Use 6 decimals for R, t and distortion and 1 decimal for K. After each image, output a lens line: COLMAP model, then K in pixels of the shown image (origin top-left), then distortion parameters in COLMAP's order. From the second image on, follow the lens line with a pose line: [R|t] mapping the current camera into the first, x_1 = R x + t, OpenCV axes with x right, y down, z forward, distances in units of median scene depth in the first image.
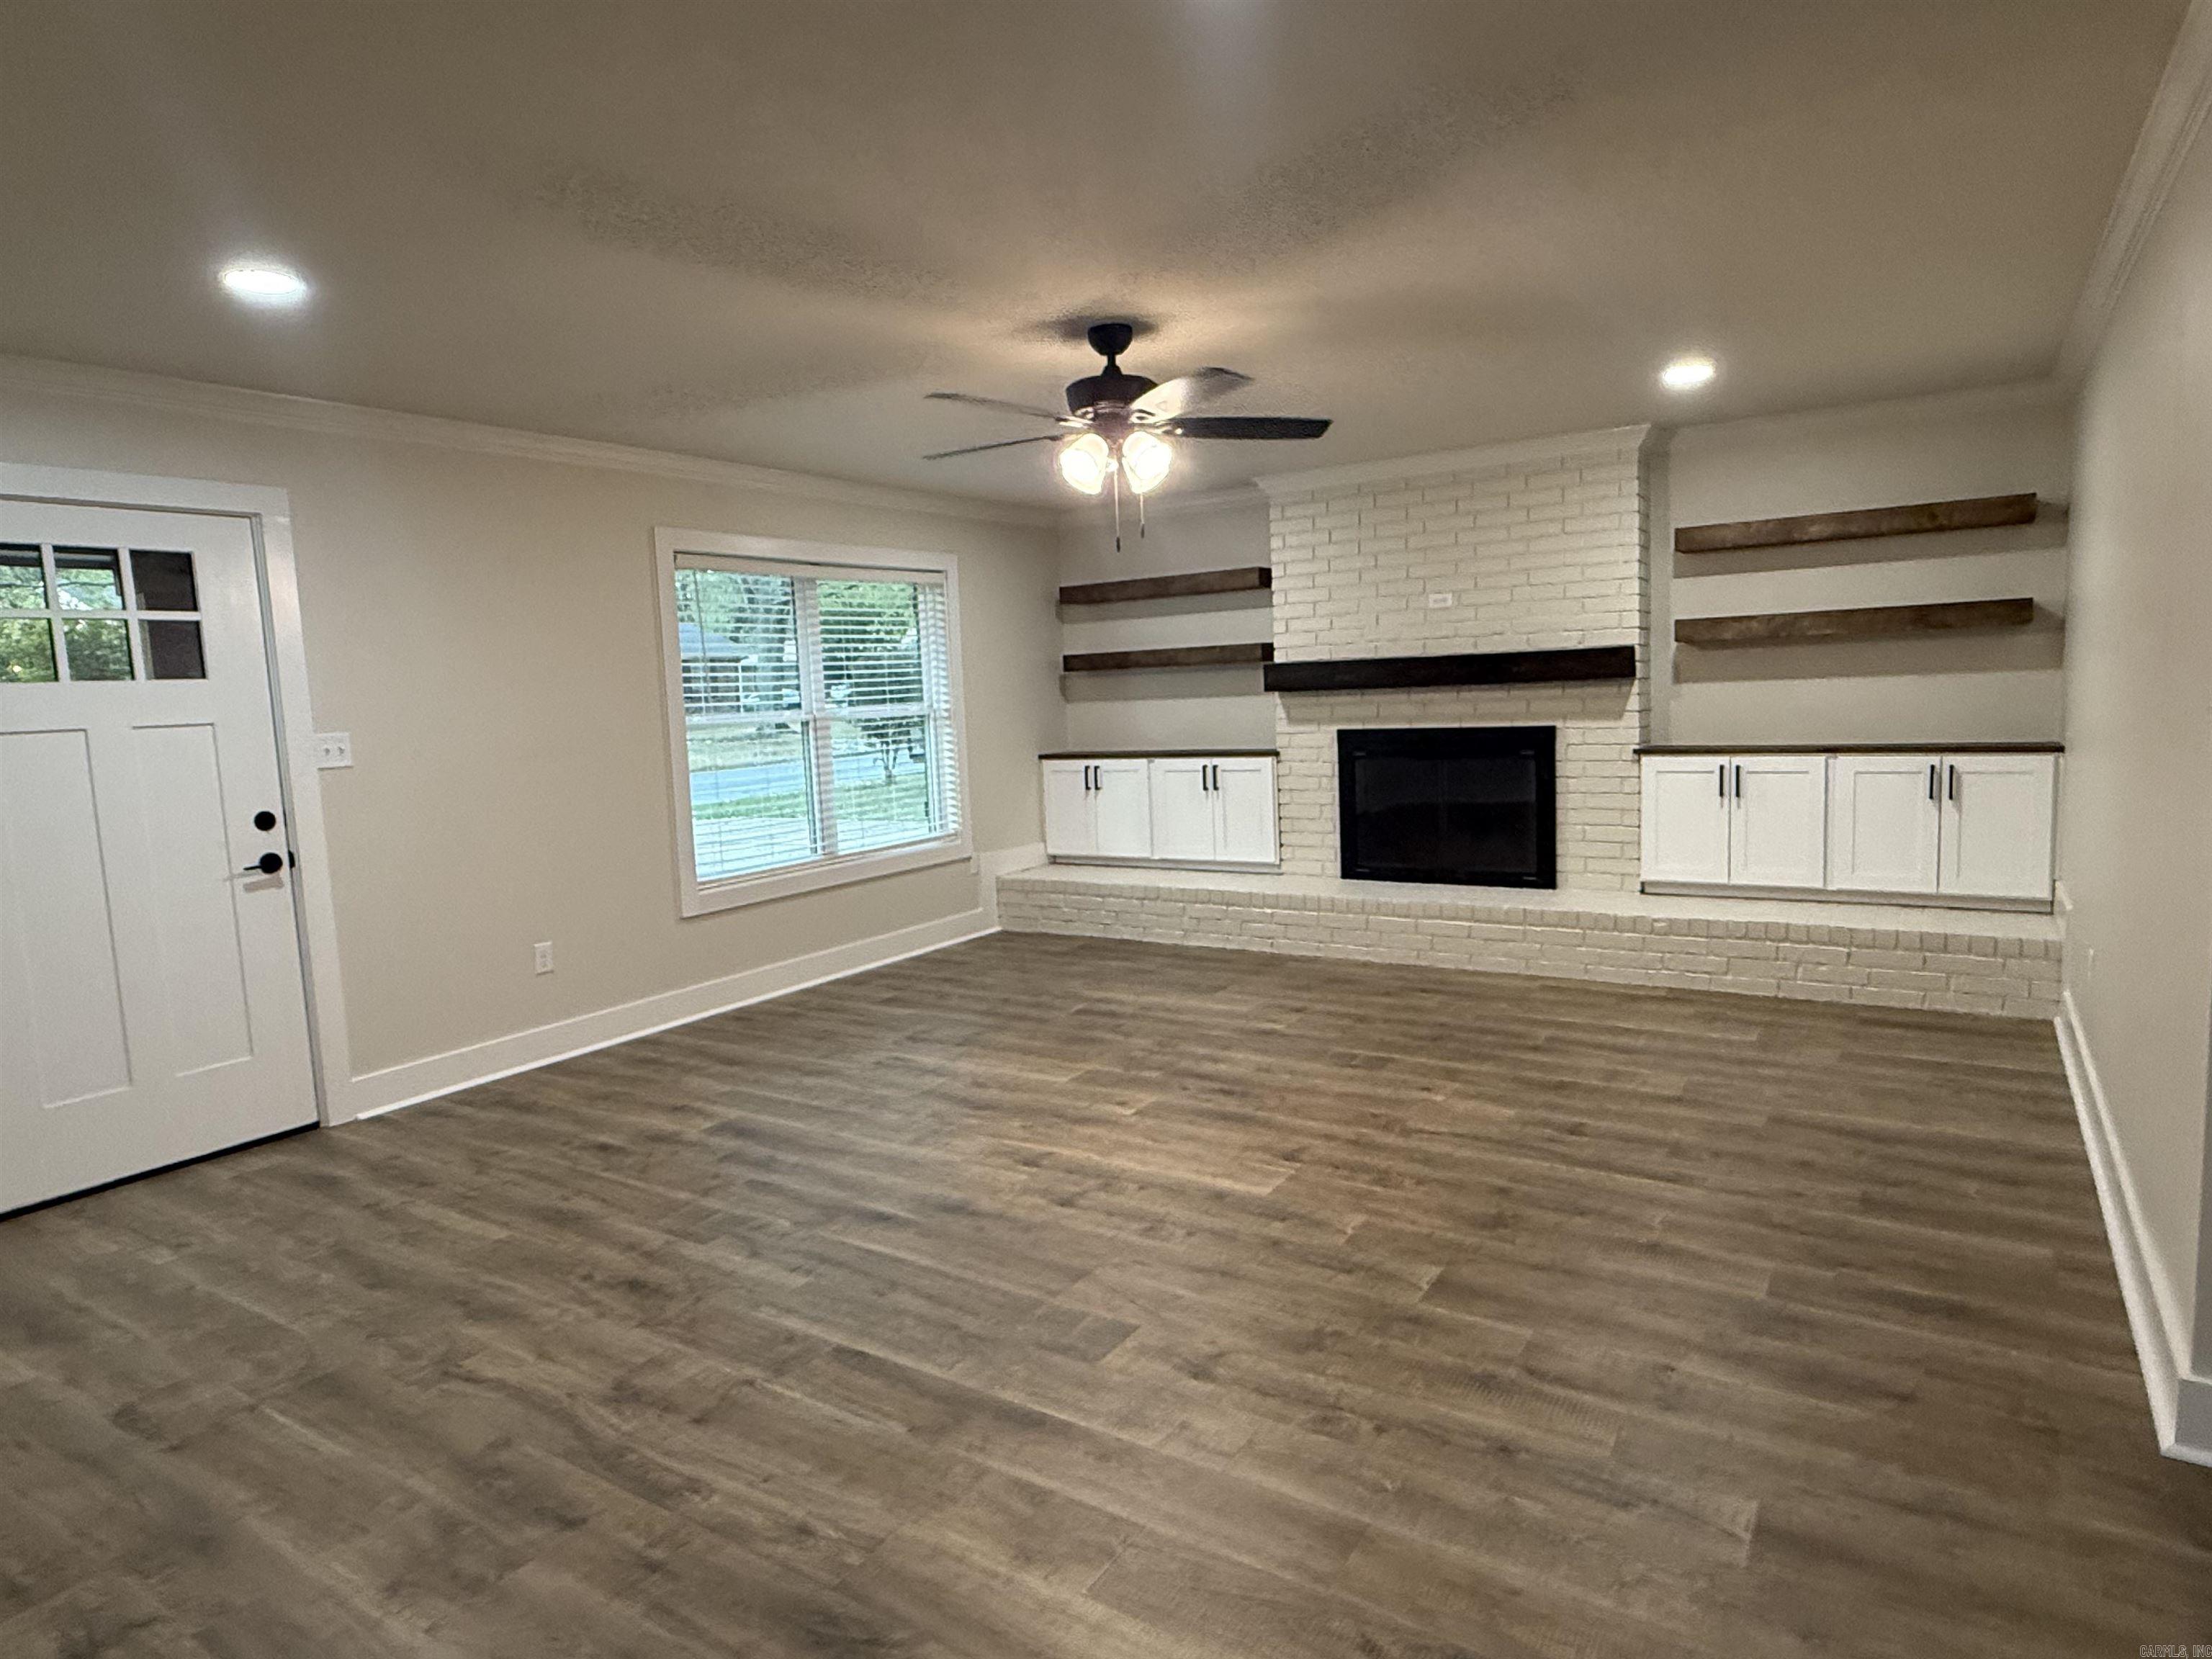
lens RADIAL K [[1283.1, 0, 1100.4], [0, 1283.1, 820.7], [0, 0, 1]] dist [0.001236, -0.001929]
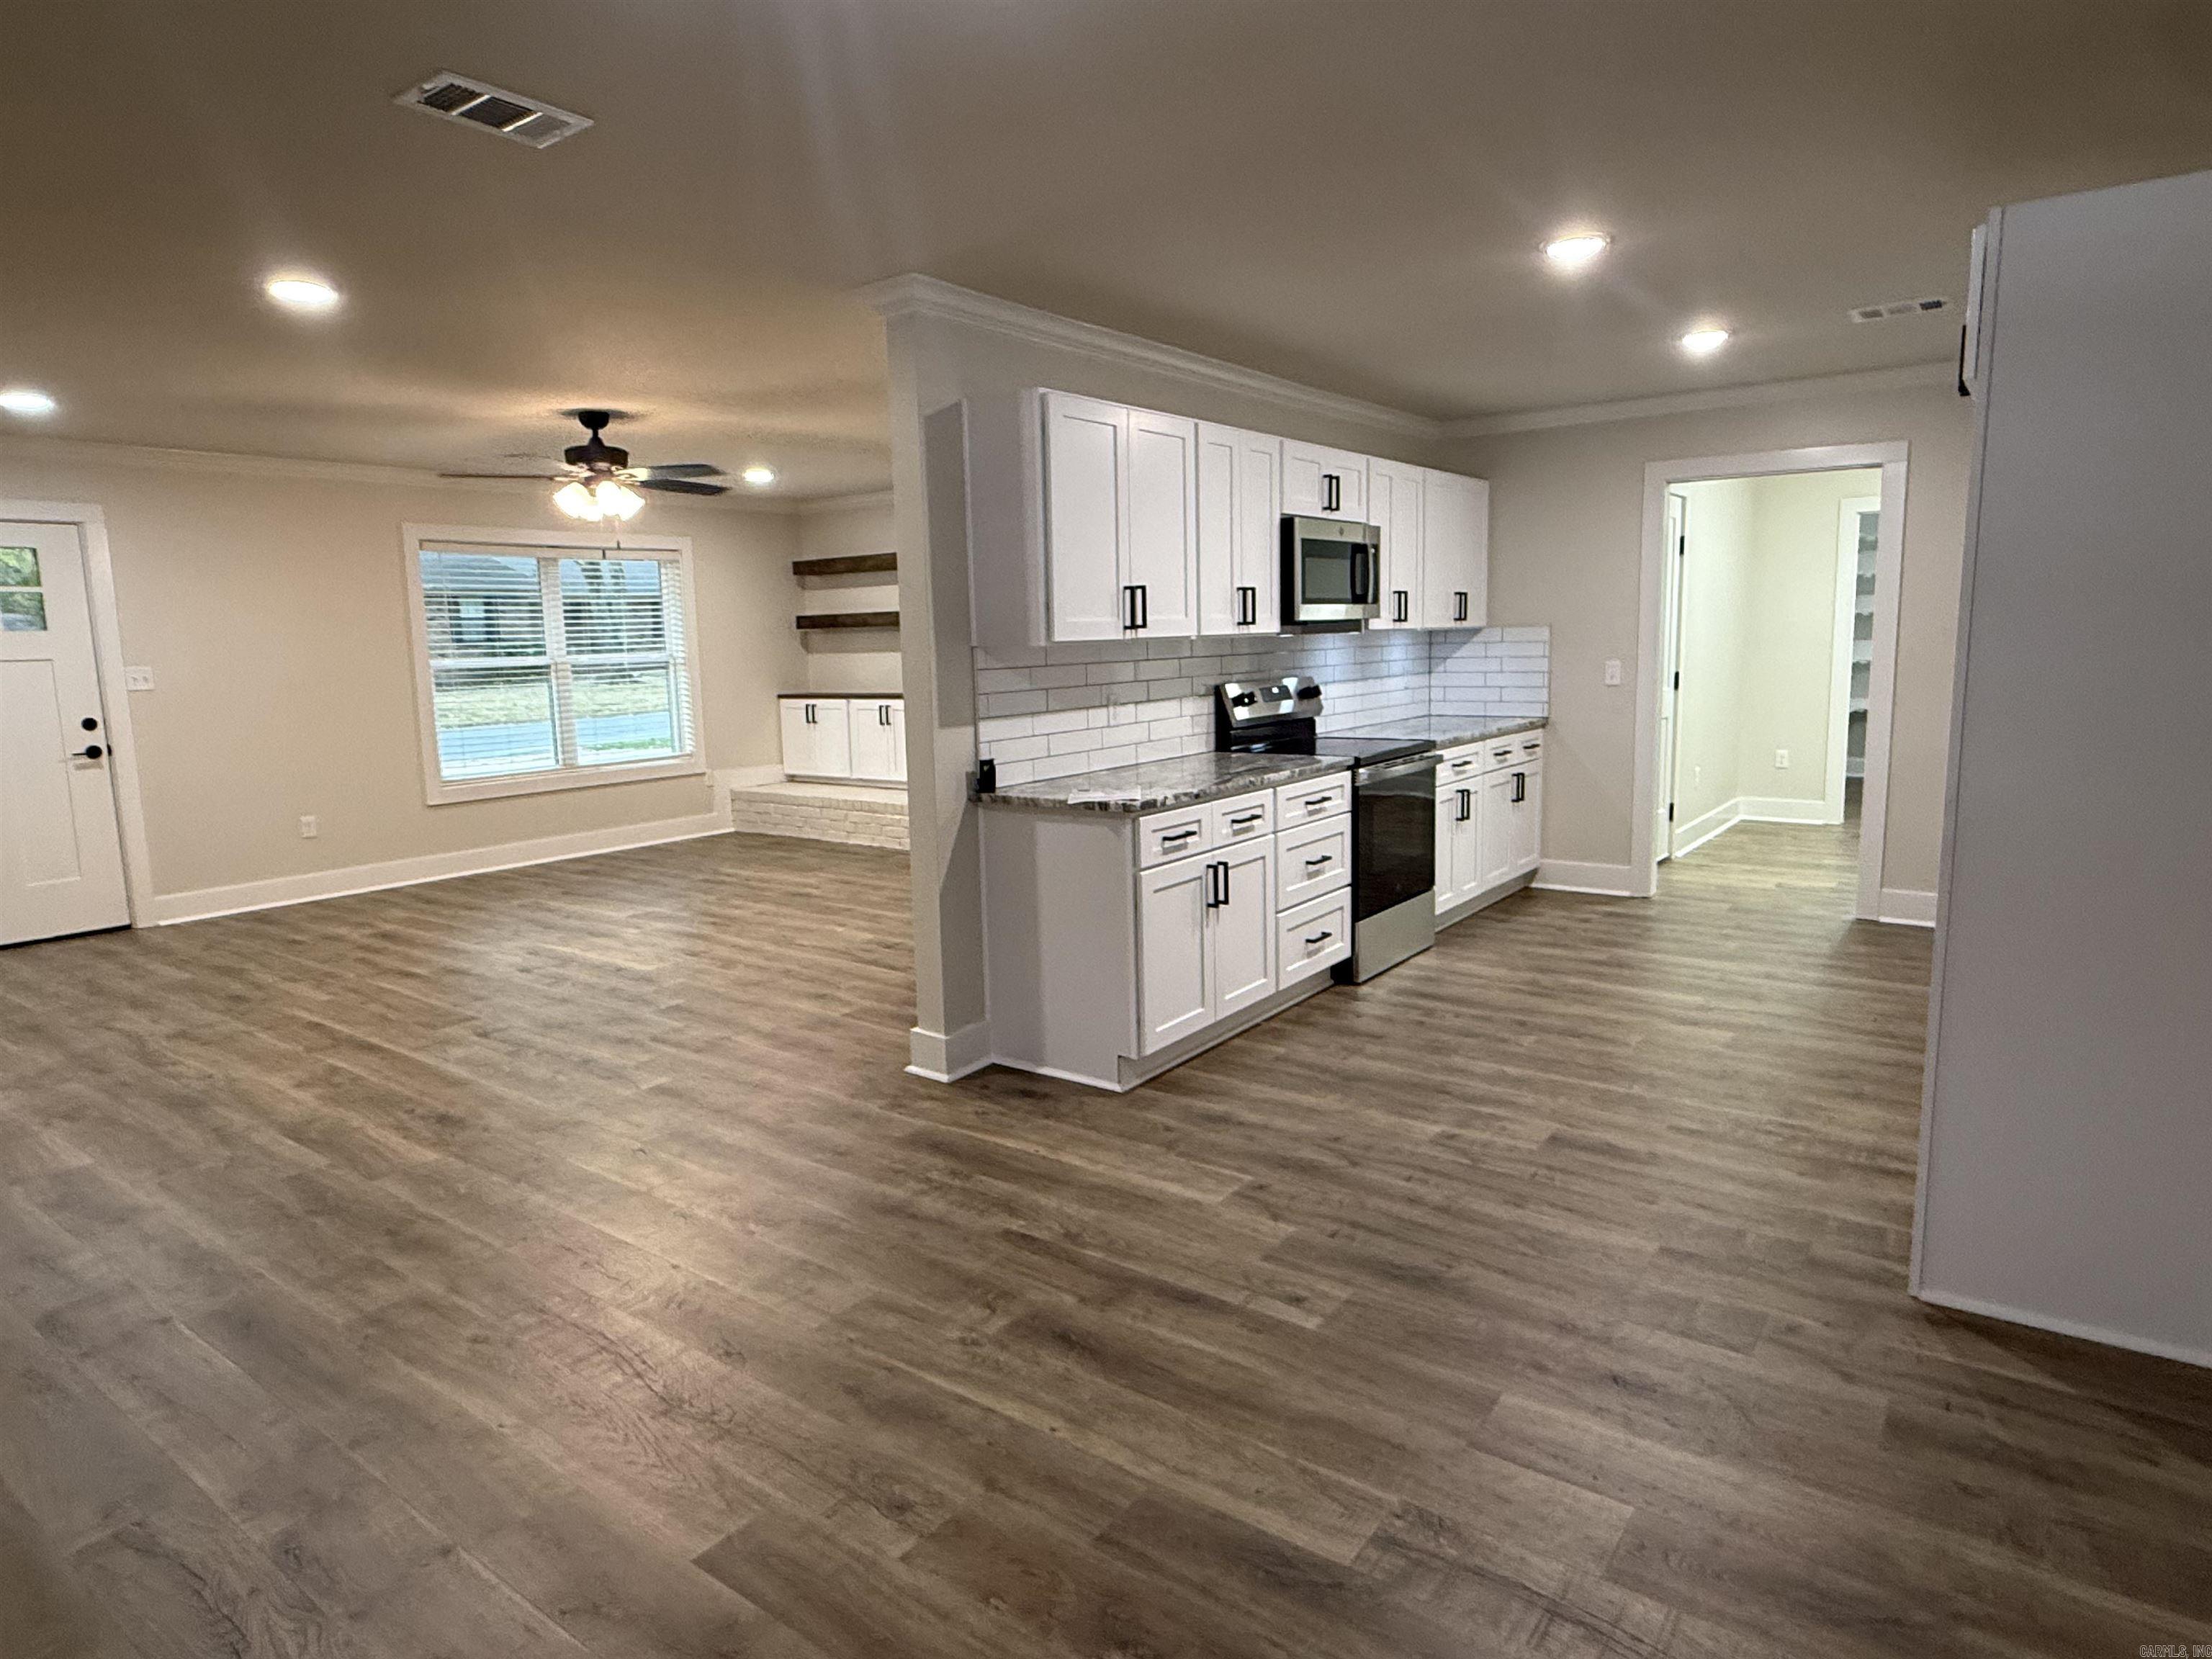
lens RADIAL K [[1283.1, 0, 1100.4], [0, 1283.1, 820.7], [0, 0, 1]] dist [0.001236, -0.001929]
pose [[0.997816, 0.027725, -0.059953, 0.616559], [-0.025154, 0.998749, 0.043217, 0.017624], [0.061076, -0.041614, 0.997265, -0.434412]]
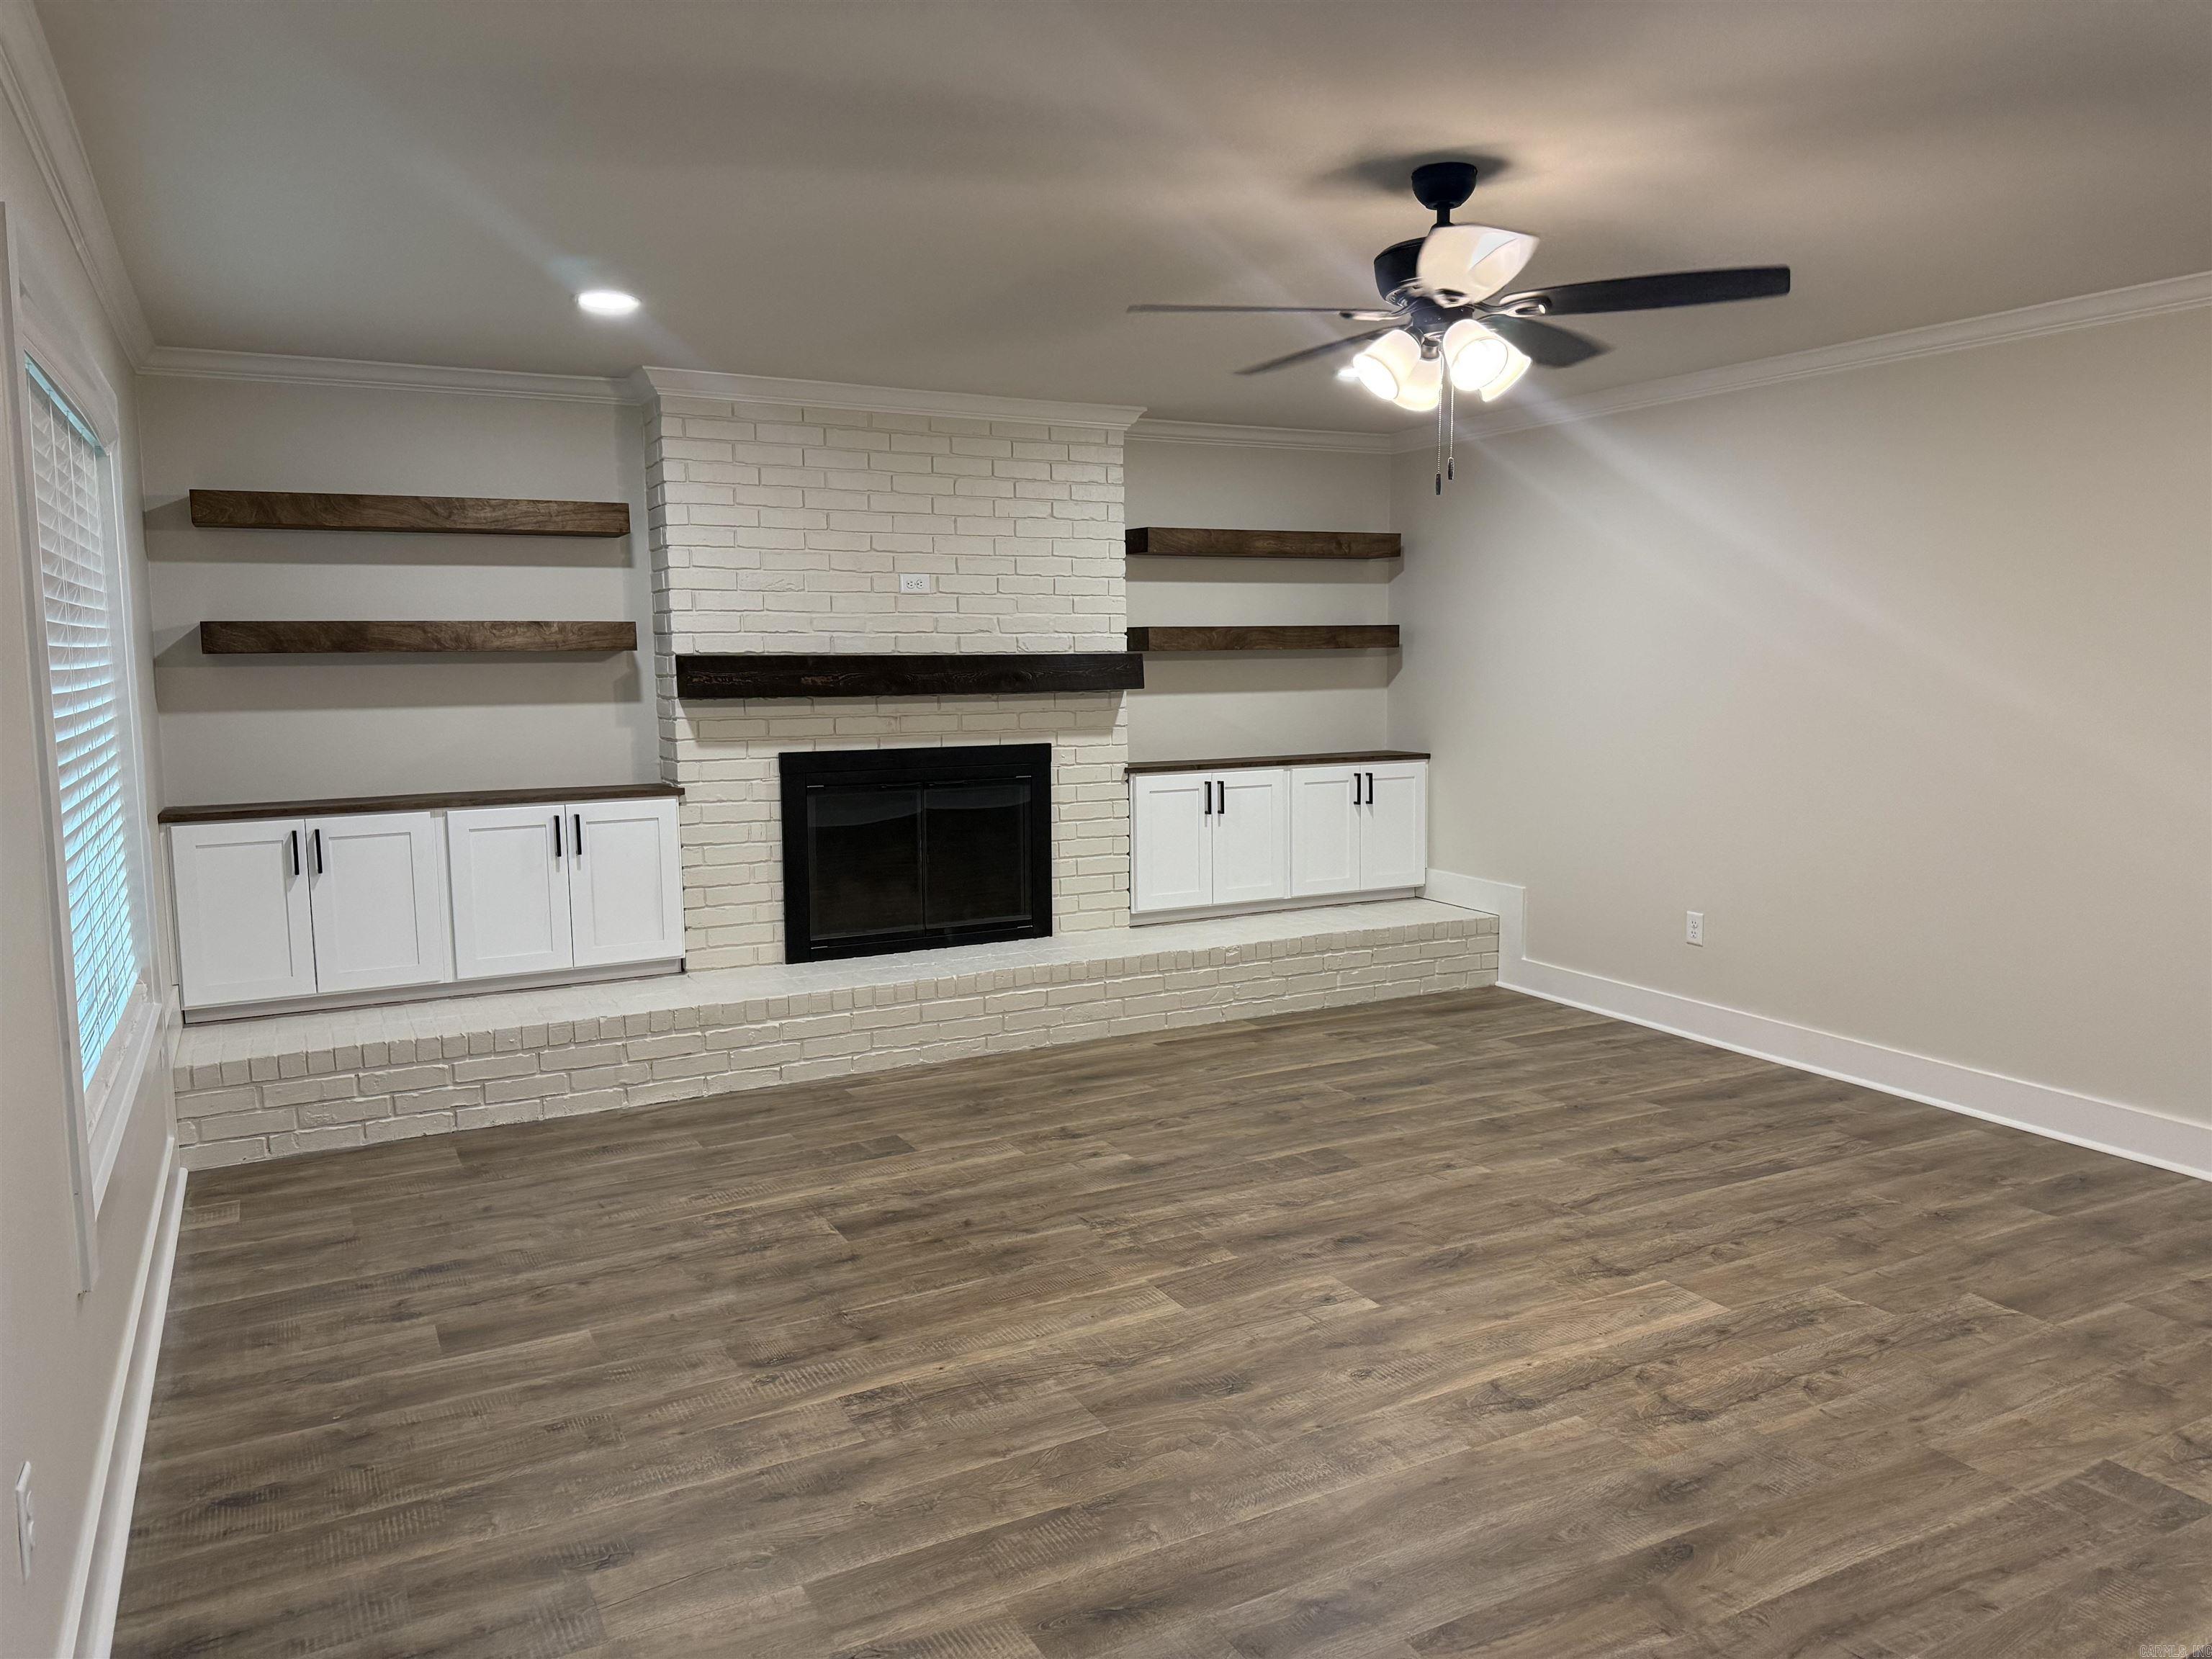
lens RADIAL K [[1544.1, 0, 1104.4], [0, 1544.1, 812.1], [0, 0, 1]] dist [0.094822, -0.129654]
pose [[0.482104, -0.051767, 0.874583, -0.725268], [0.080666, 0.996635, 0.014525, -0.056327], [-0.872392, 0.063546, 0.484658, 0.665087]]
